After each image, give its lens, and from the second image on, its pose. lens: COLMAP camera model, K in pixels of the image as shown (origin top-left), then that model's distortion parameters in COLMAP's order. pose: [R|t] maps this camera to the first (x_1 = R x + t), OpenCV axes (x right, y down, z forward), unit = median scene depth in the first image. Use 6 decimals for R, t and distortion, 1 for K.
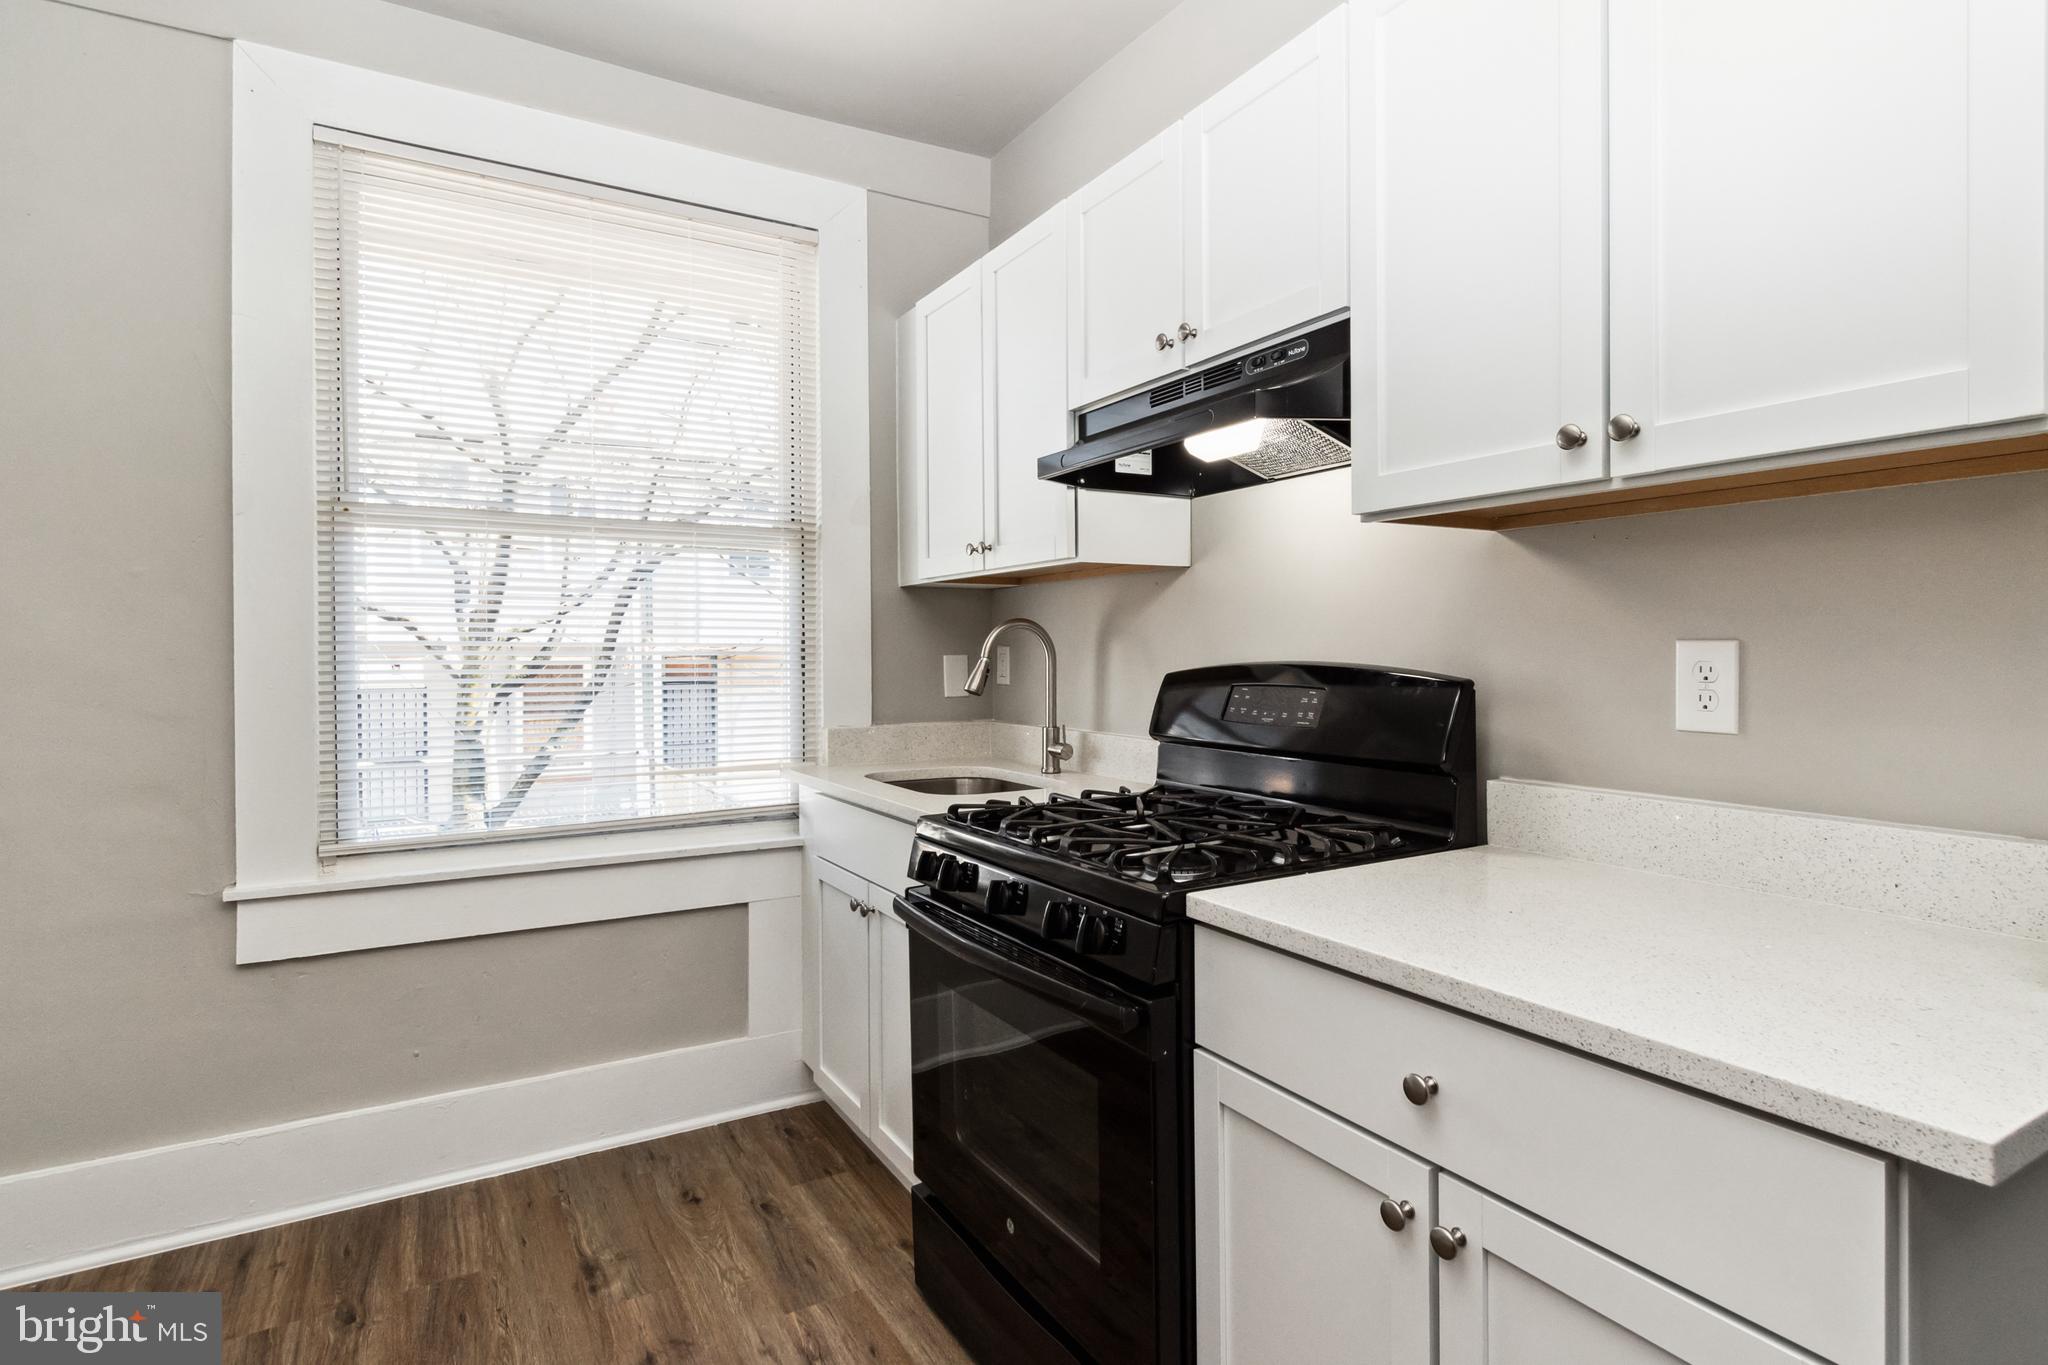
lens RADIAL K [[1054.8, 0, 1028.7], [0, 1054.8, 657.8], [0, 0, 1]] dist [0.001480, 0.000477]
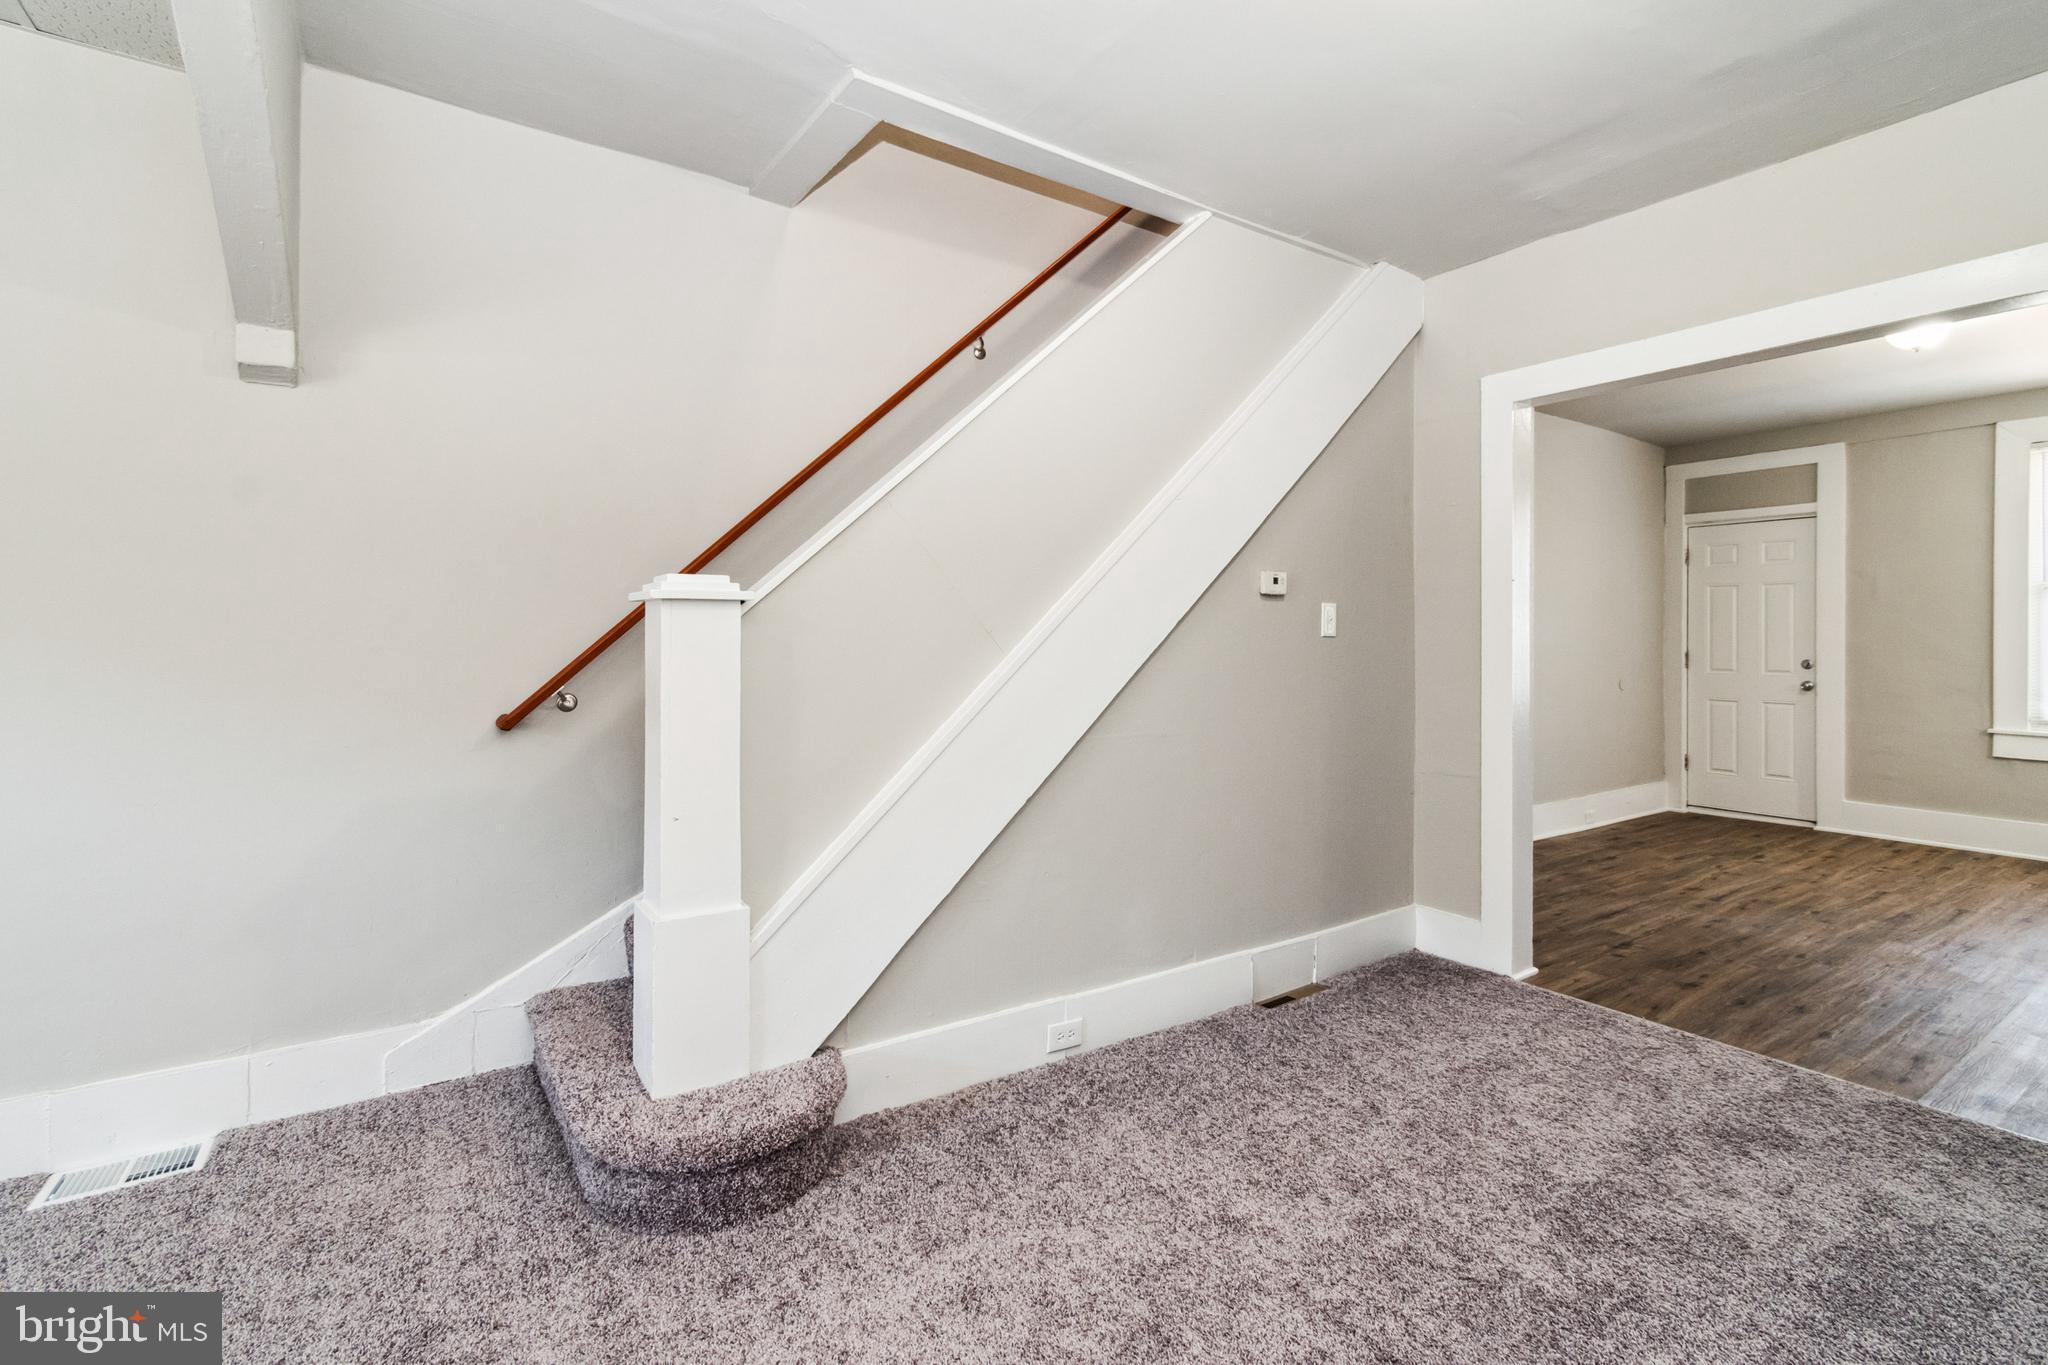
lens RADIAL K [[925.1, 0, 1026.7], [0, 925.1, 632.7], [0, 0, 1]] dist [0.000027, 0.000109]
pose [[0.056084, -0.000523, -0.998426, 1.521125], [-0.011709, 0.999931, -0.001181, -0.002234], [0.998357, 0.011756, 0.056074, -1.662257]]
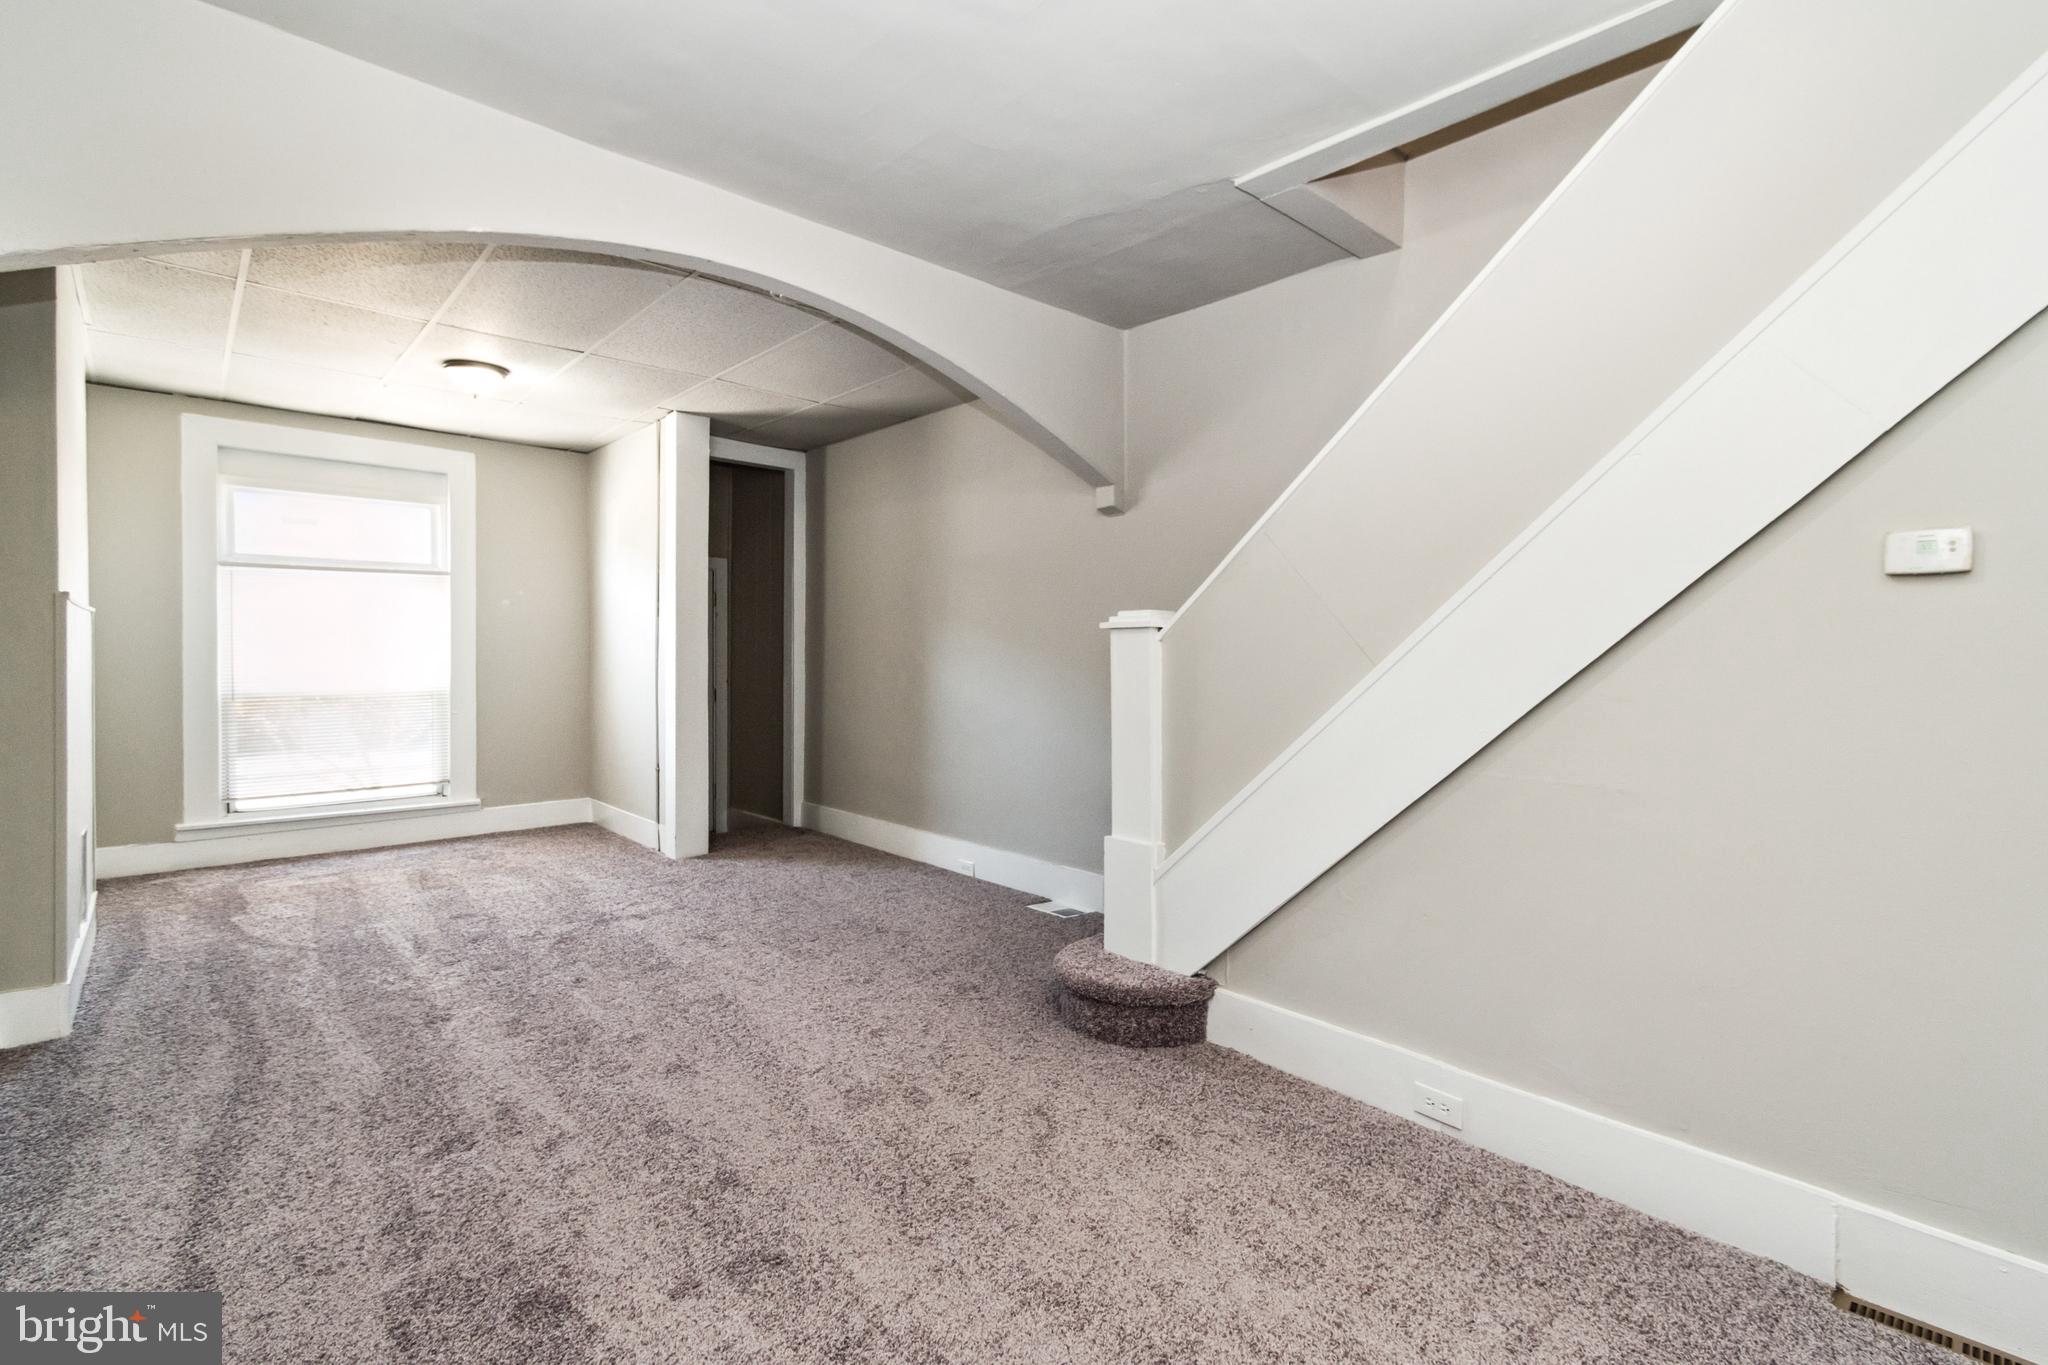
lens RADIAL K [[948.7, 0, 1065.4], [0, 948.7, 672.6], [0, 0, 1]] dist [-0.000032, -0.000373]
pose [[-0.975882, 0.003261, -0.218275, 0.977815], [-0.002614, 0.999642, 0.026621, -0.003261], [0.218284, 0.026550, -0.975524, -0.597320]]
